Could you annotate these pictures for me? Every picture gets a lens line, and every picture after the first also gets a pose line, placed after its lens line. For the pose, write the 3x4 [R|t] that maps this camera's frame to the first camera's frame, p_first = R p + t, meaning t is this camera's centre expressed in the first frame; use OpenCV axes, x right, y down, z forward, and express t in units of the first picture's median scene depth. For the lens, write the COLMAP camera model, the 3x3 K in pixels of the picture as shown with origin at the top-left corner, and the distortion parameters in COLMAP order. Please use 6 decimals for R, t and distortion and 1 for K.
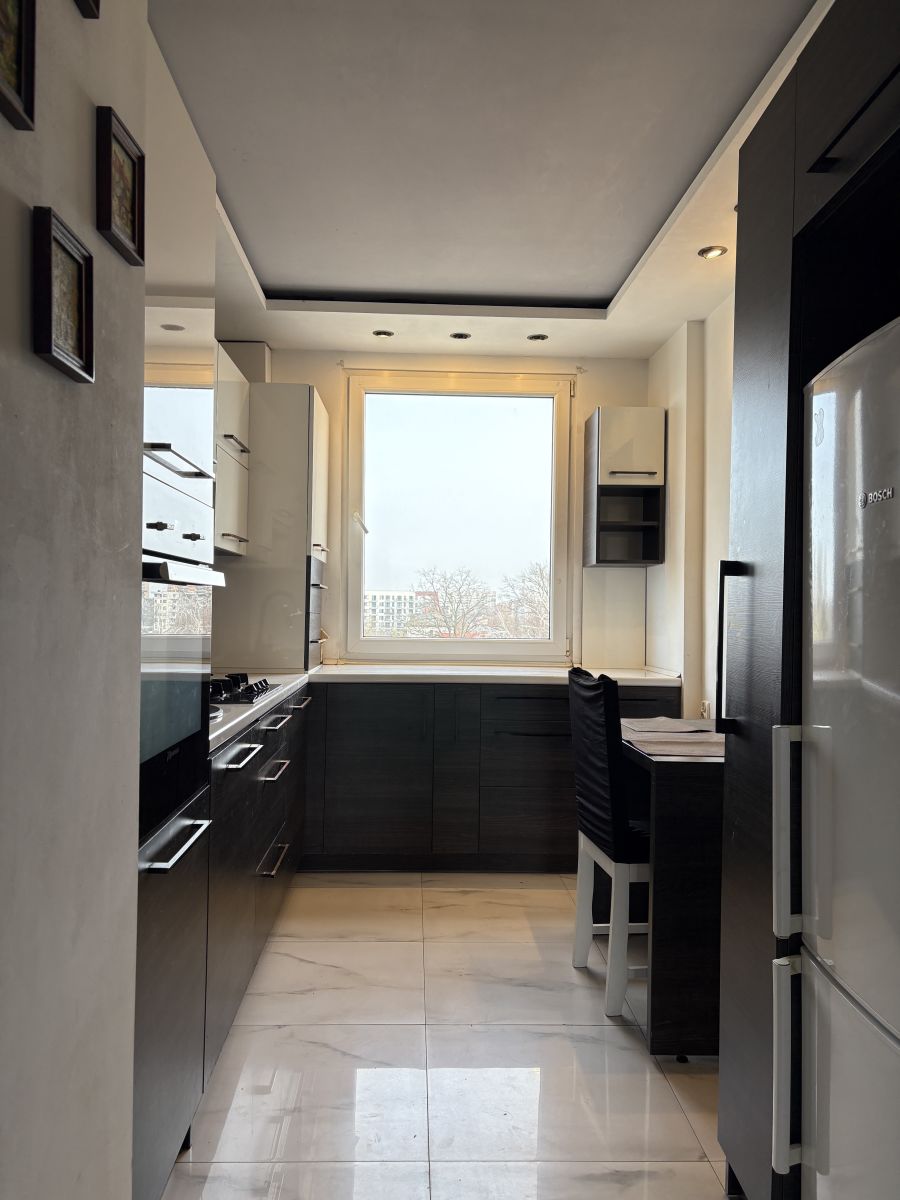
lens RADIAL K [[910.1, 0, 450.0], [0, 910.1, 600.0], [0, 0, 1]] dist [0.068737, -0.099433]
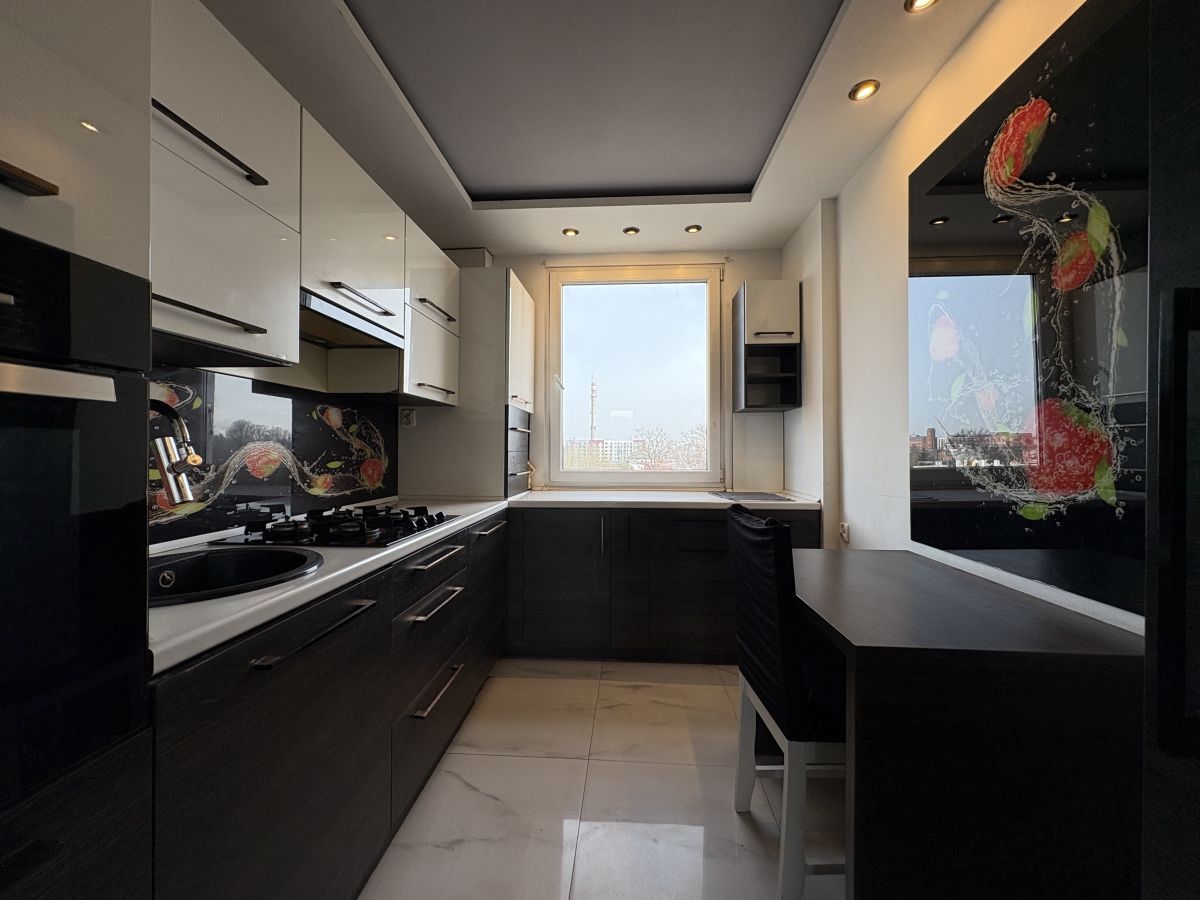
lens RADIAL K [[474.5, 0, 599.9], [0, 474.5, 446.3], [0, 0, 1]] dist [0.000613, 0.000006]
pose [[0.993593, -0.014356, -0.112105, 0.040776], [0.014633, 0.999892, 0.001652, 0.008269], [0.112069, -0.003282, 0.993695, 0.371803]]
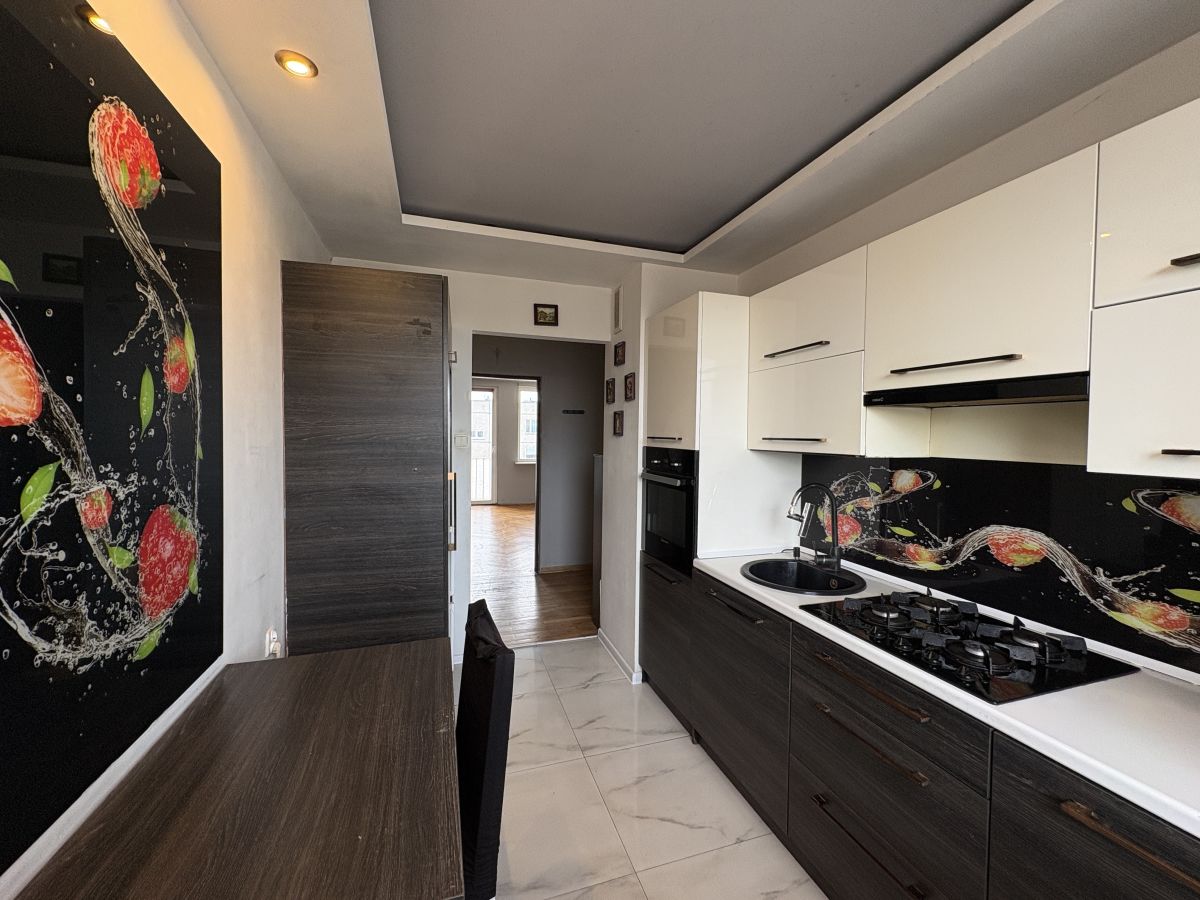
lens RADIAL K [[474.5, 0, 599.9], [0, 474.5, 446.3], [0, 0, 1]] dist [0.000613, 0.000006]
pose [[-0.962707, -0.021912, -0.269659, 0.085213], [-0.026664, 0.999547, 0.013971, -0.027126], [0.269231, 0.020640, -0.962854, 0.707621]]
